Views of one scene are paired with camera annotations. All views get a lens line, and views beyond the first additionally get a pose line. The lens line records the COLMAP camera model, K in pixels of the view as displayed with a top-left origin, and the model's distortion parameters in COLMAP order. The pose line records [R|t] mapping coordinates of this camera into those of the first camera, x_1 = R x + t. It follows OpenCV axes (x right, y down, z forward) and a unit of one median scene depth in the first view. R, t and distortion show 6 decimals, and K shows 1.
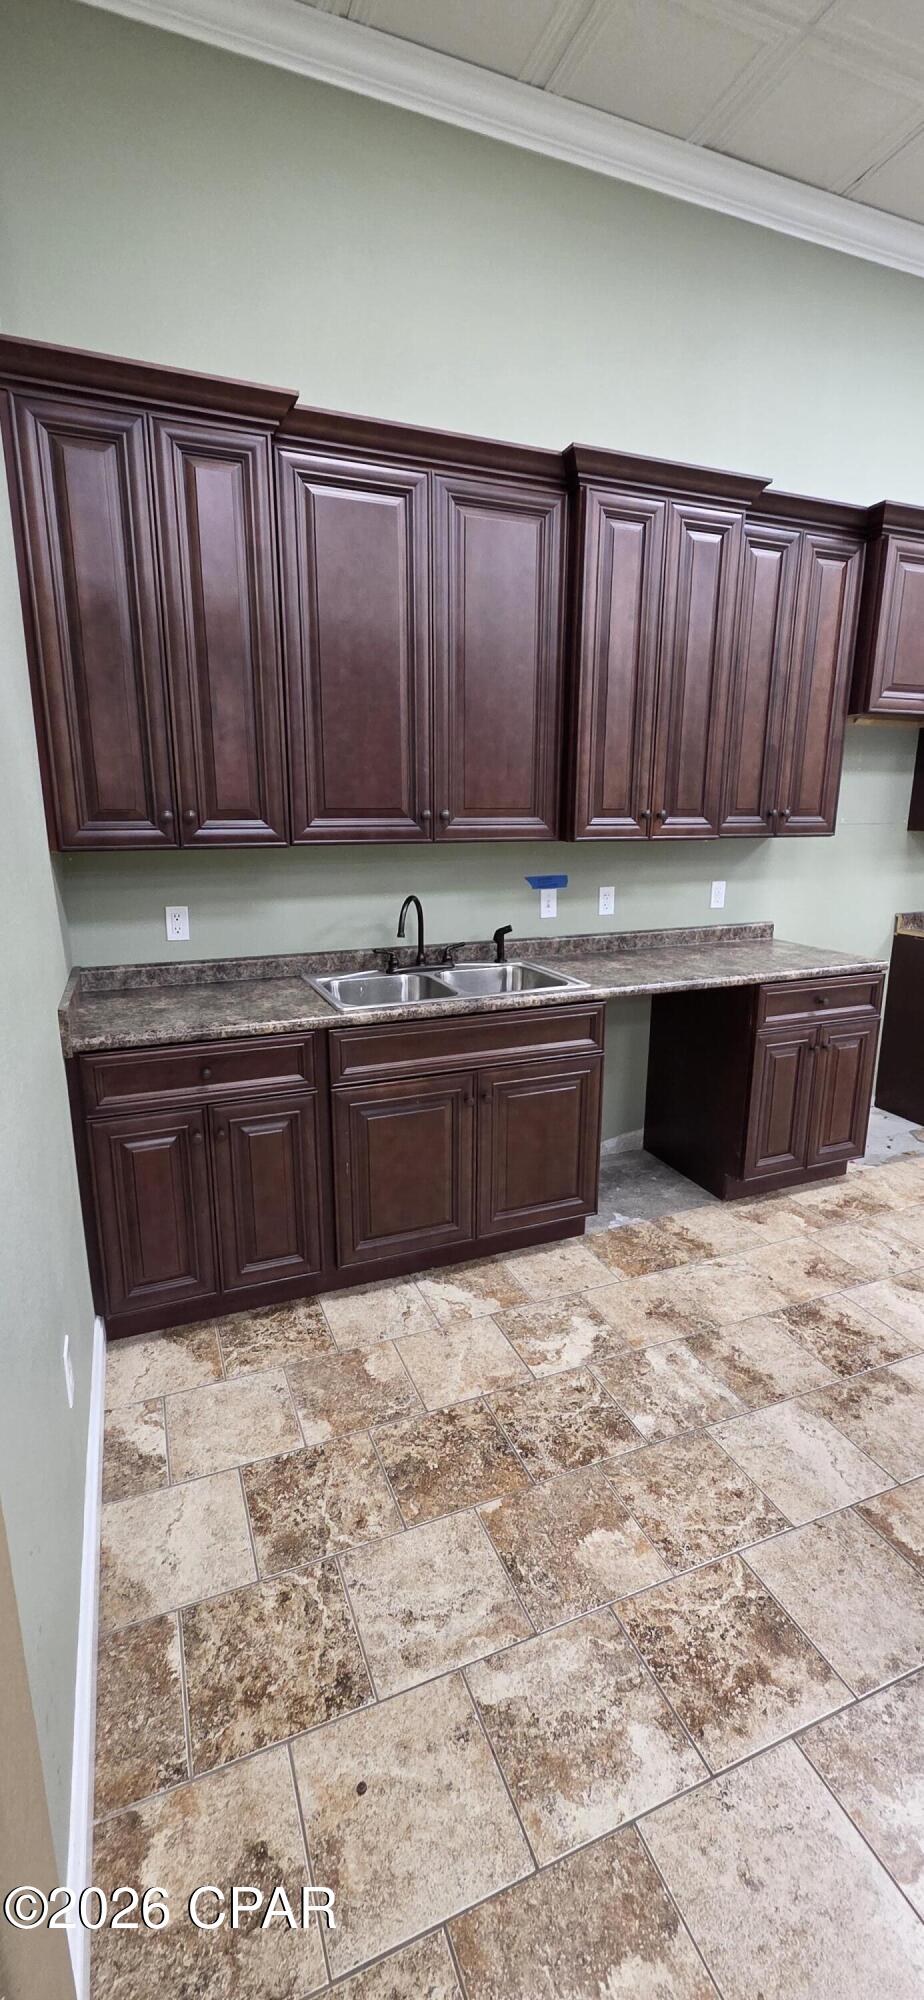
lens RADIAL K [[809.7, 0, 461.5], [0, 809.7, 998.4], [0, 0, 1]] dist [0.001886, 0.000240]
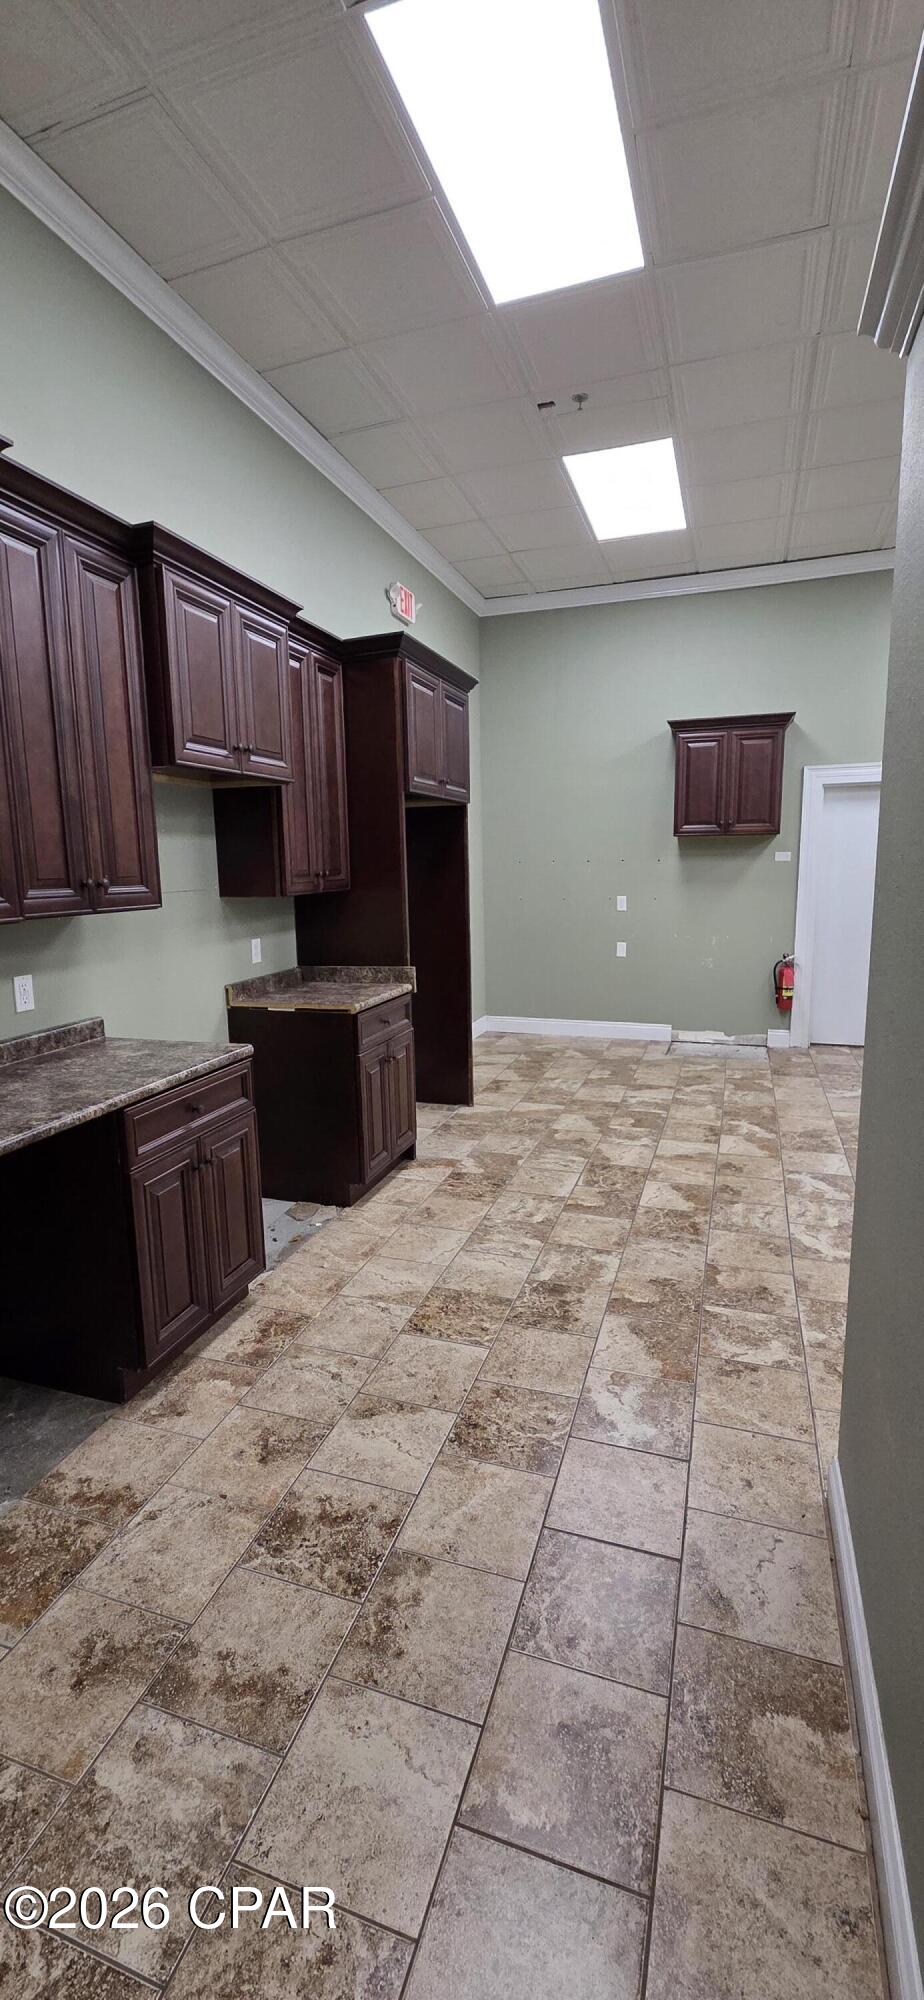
lens RADIAL K [[809.7, 0, 454.4], [0, 809.7, 993.1], [0, 0, 1]] dist [0.001886, 0.000240]
pose [[0.653533, -0.134706, 0.744815, 0.024573], [0.197358, 0.980323, 0.004129, -0.062339], [-0.730715, 0.144297, 0.667259, 0.251012]]
